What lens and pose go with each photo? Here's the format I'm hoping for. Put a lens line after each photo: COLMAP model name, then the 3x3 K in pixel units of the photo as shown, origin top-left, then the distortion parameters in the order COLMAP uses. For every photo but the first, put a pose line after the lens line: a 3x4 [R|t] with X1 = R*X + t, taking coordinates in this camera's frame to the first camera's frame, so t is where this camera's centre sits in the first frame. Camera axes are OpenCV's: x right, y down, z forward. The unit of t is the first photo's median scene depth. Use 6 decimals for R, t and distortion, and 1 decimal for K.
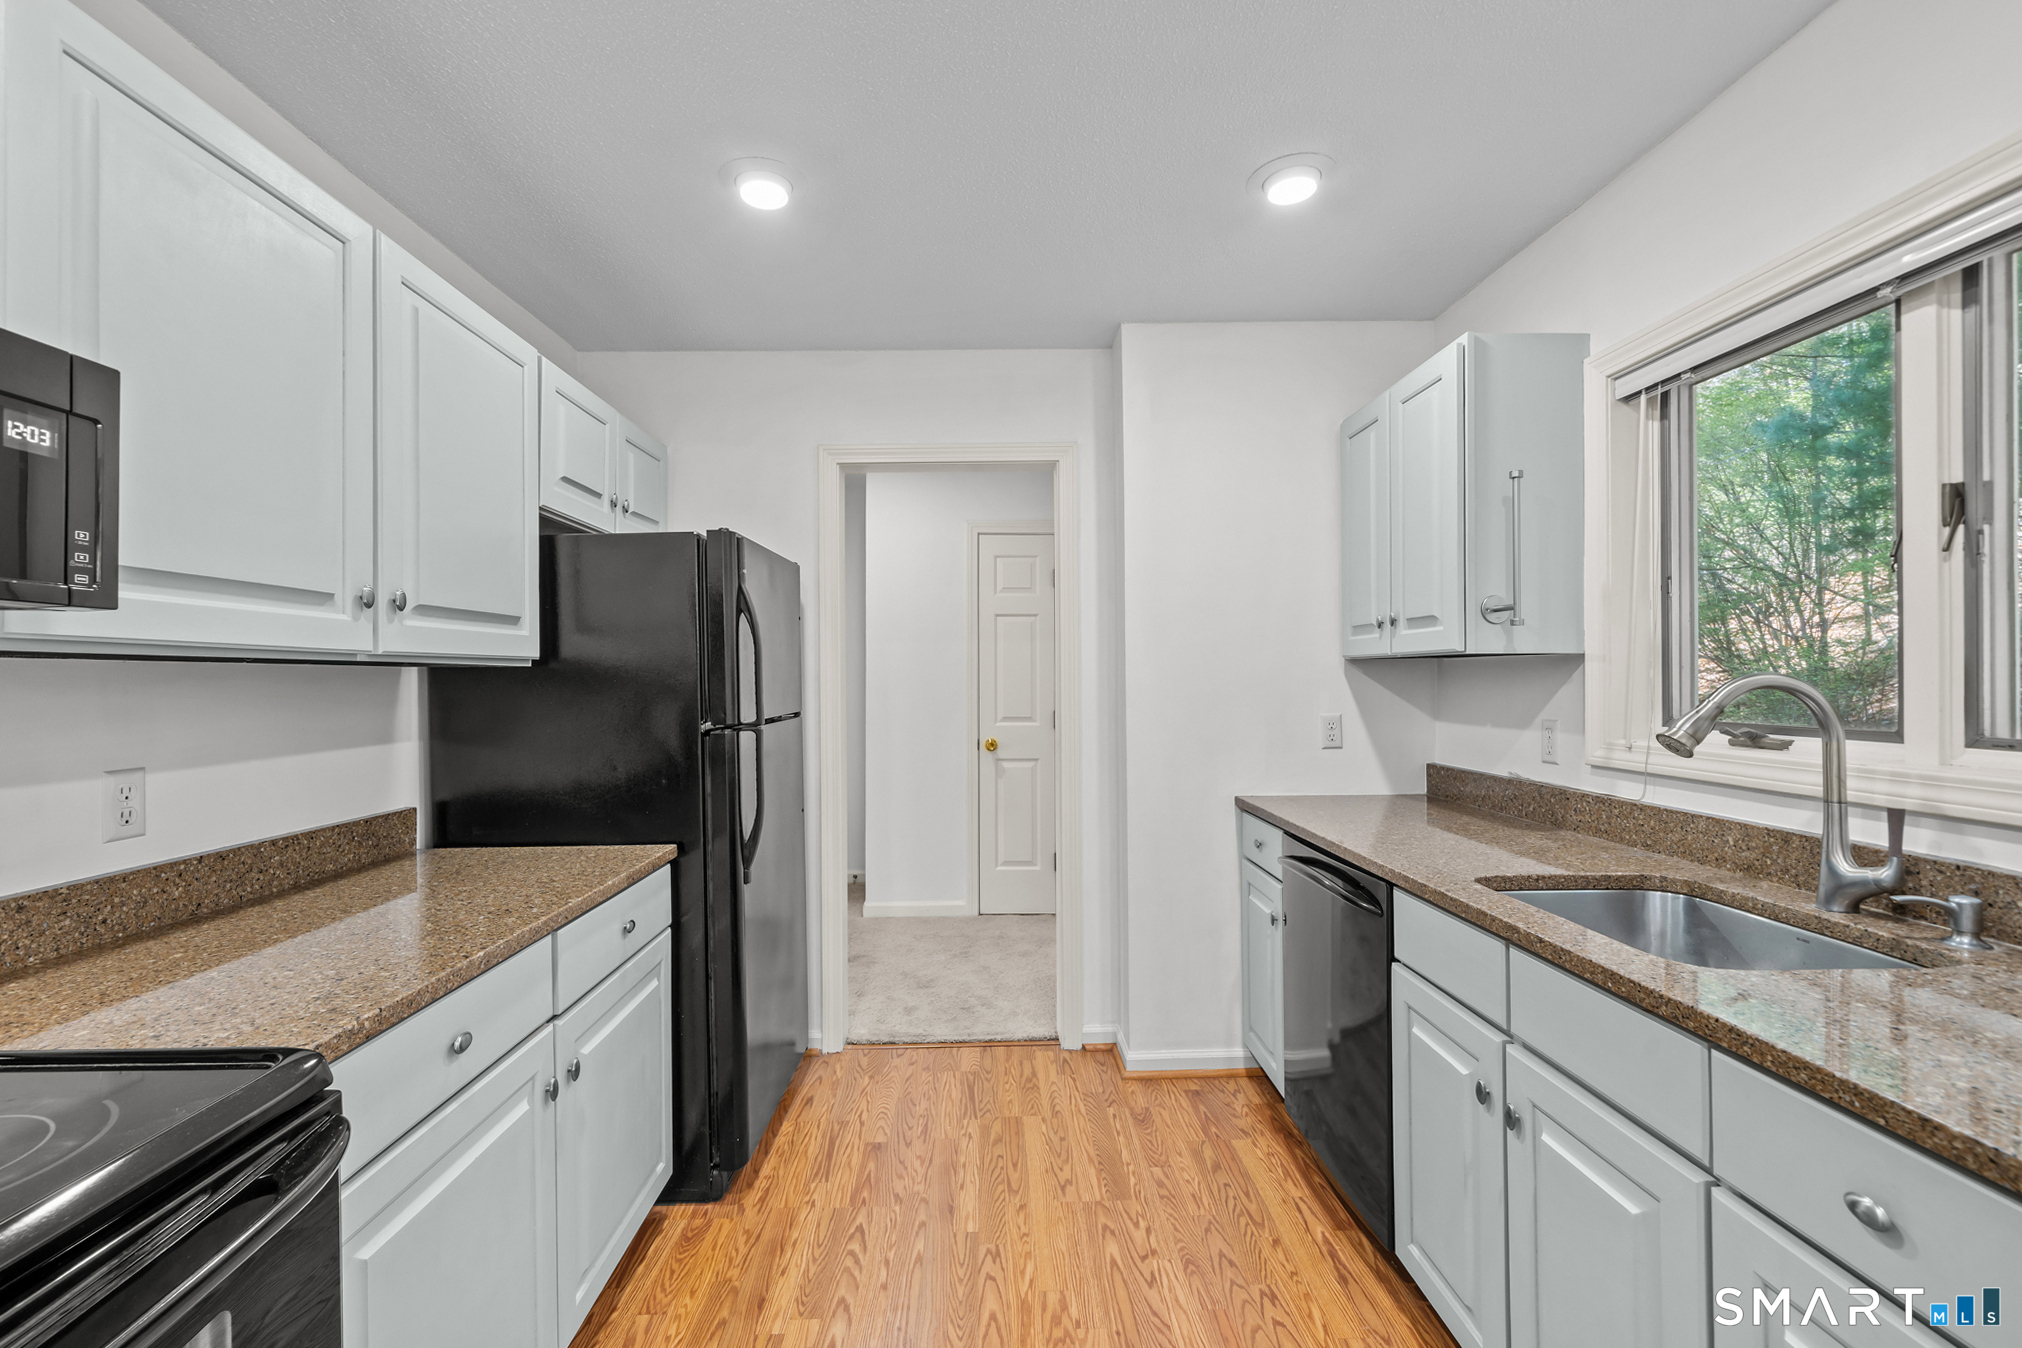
lens RADIAL K [[823.7, 0, 1007.1], [0, 823.7, 684.9], [0, 0, 1]] dist [0.001643, 0.000897]
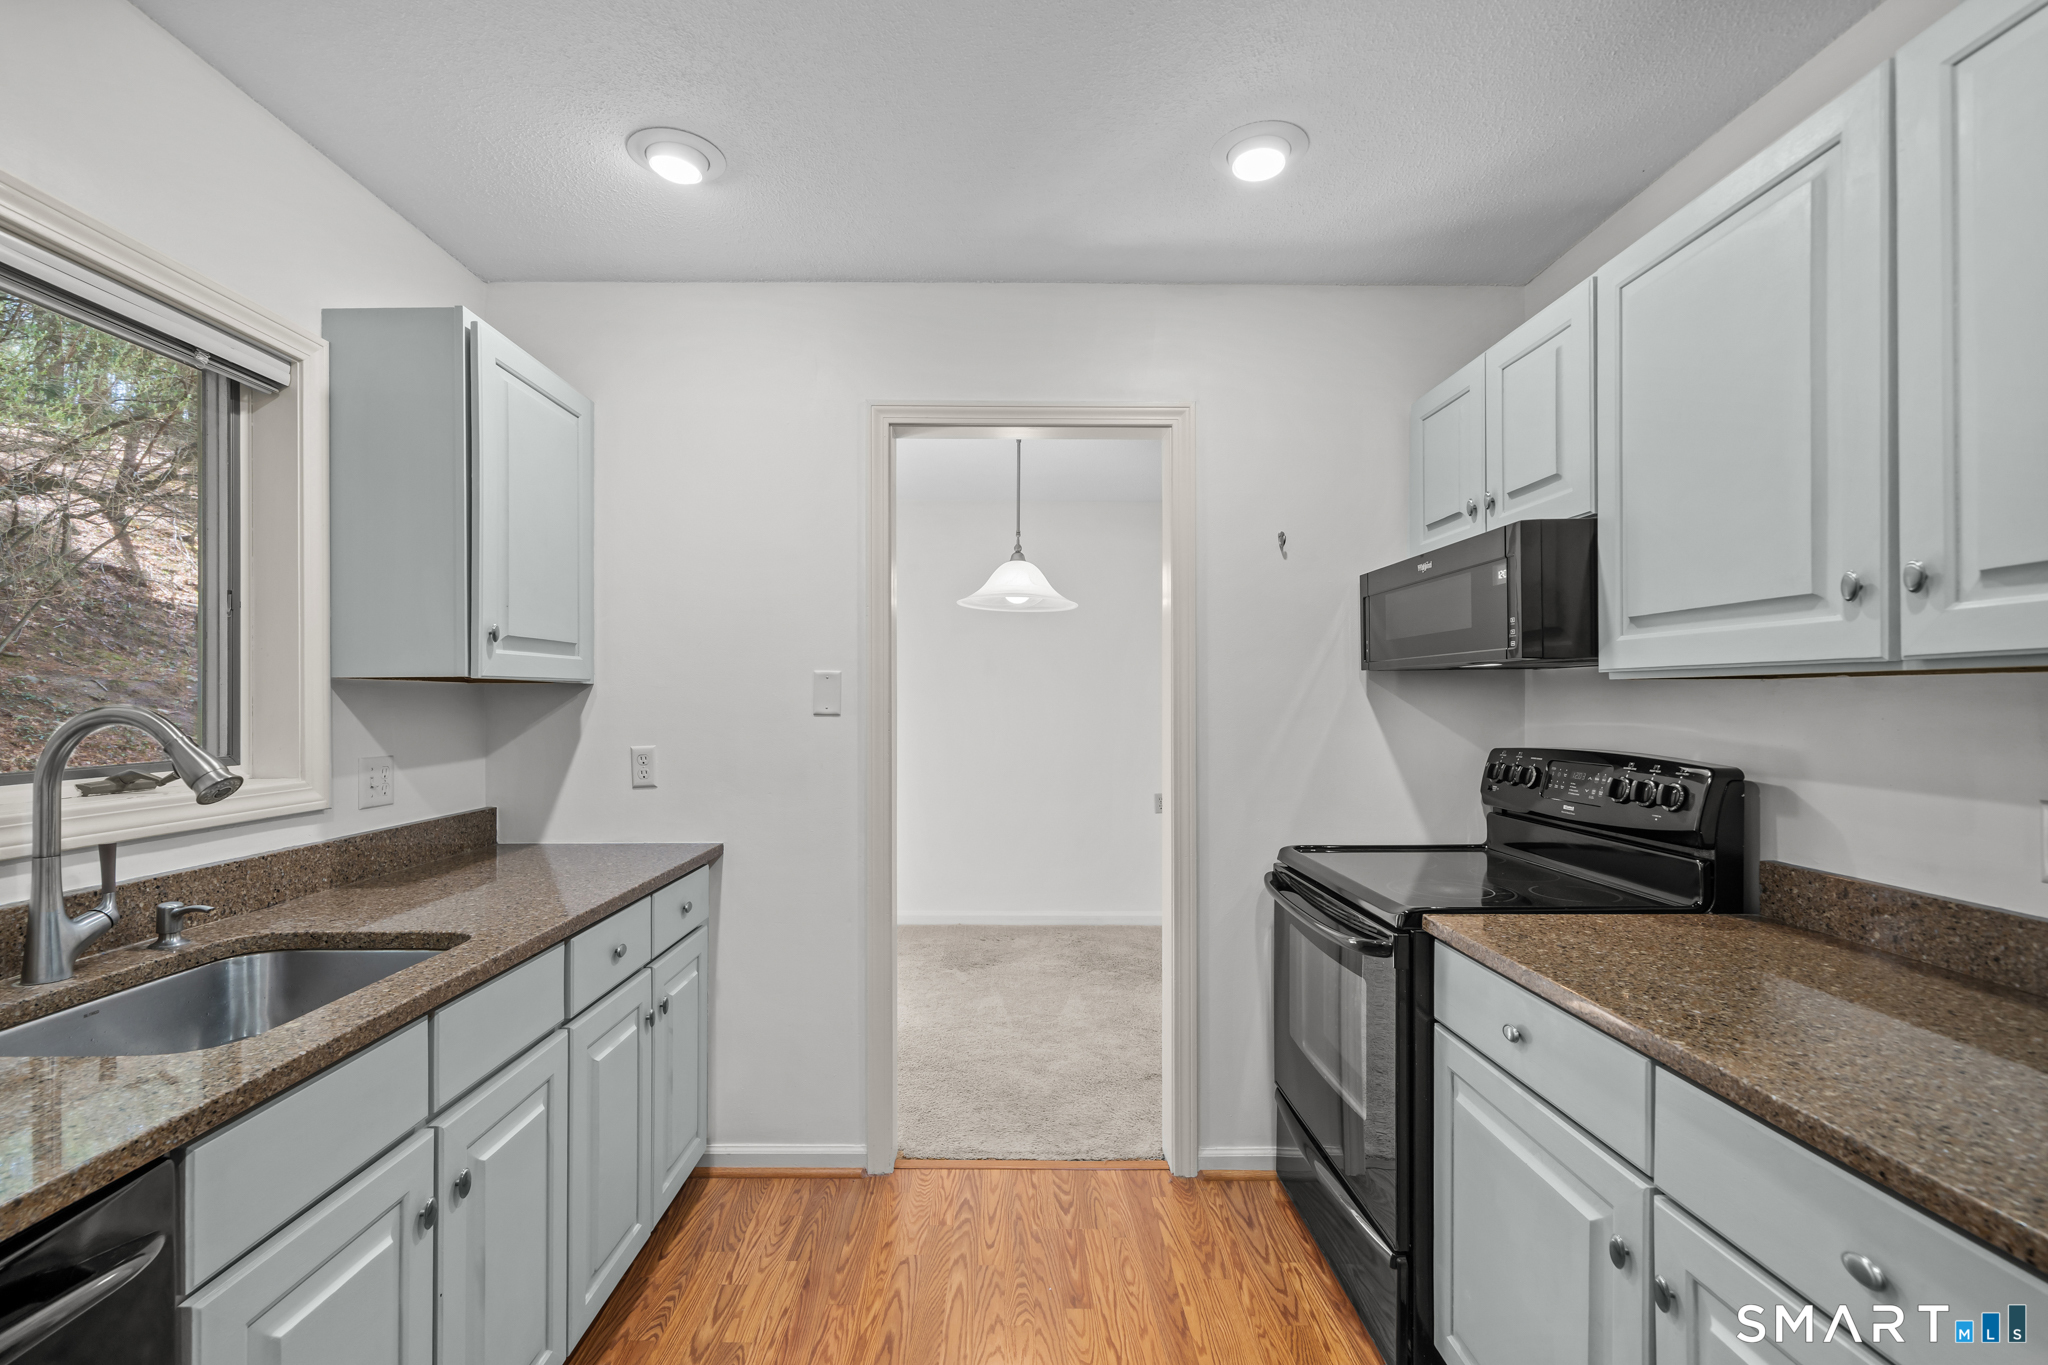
lens RADIAL K [[901.0, 0, 1001.7], [0, 901.0, 696.1], [0, 0, 1]] dist [0.004070, -0.001062]
pose [[-0.999540, 0.009216, 0.028902, -0.016472], [0.009246, 0.999957, 0.000887, -0.011443], [-0.028892, 0.001154, -0.999582, 1.311825]]
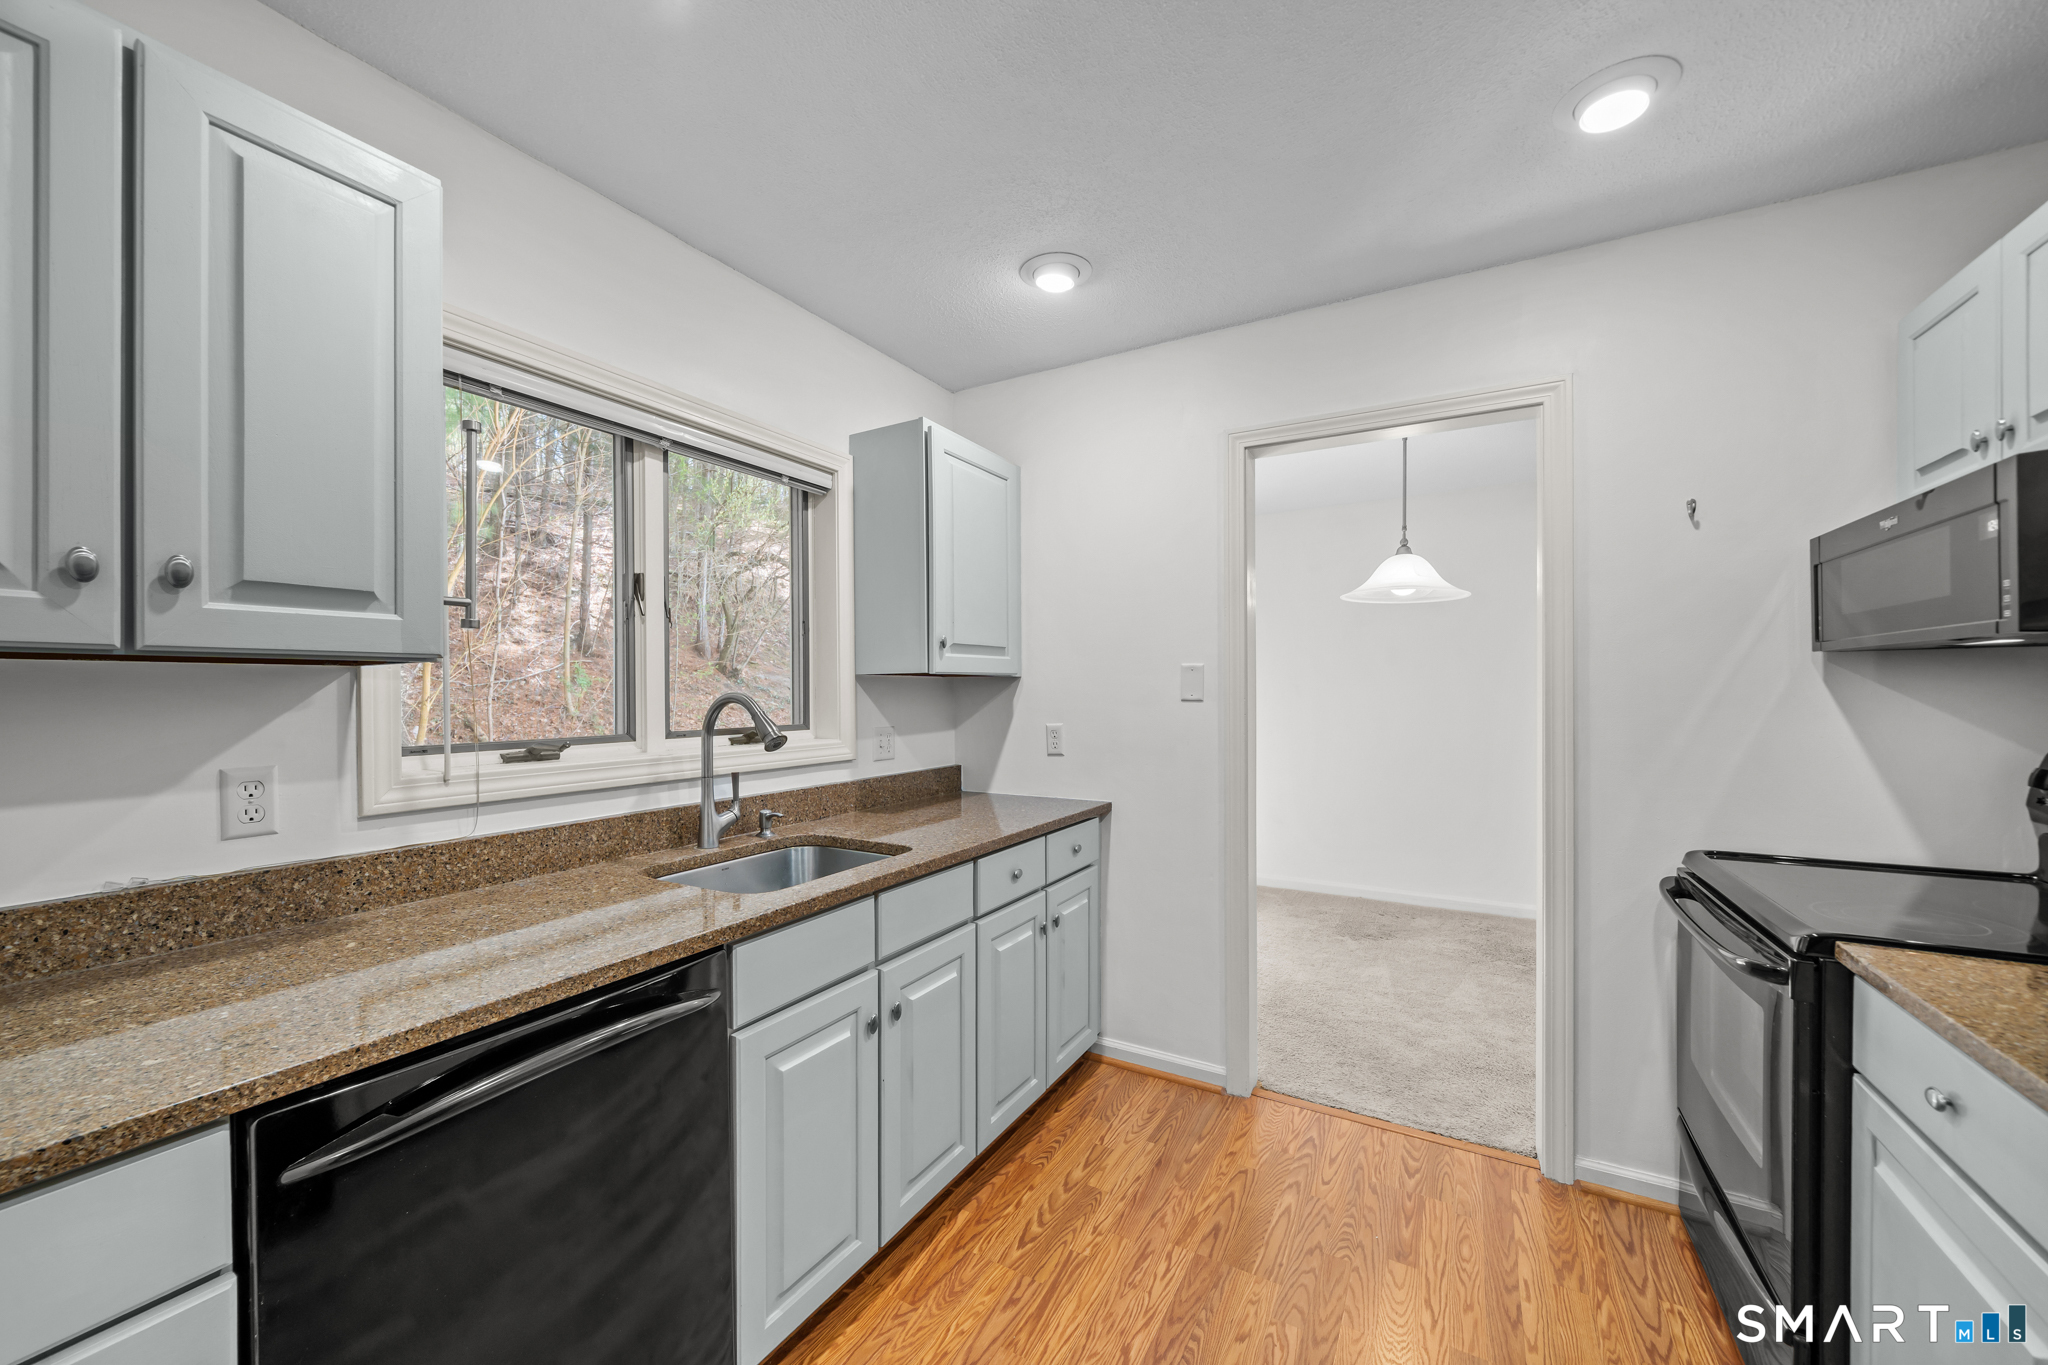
lens RADIAL K [[774.4, 0, 1007.5], [0, 774.4, 692.8], [0, 0, 1]] dist [0.000518, -0.000353]
pose [[-0.849111, 0.008530, 0.528145, -0.156023], [0.013027, 0.999904, 0.004795, -0.009861], [-0.528053, 0.010951, -0.849141, 1.317017]]
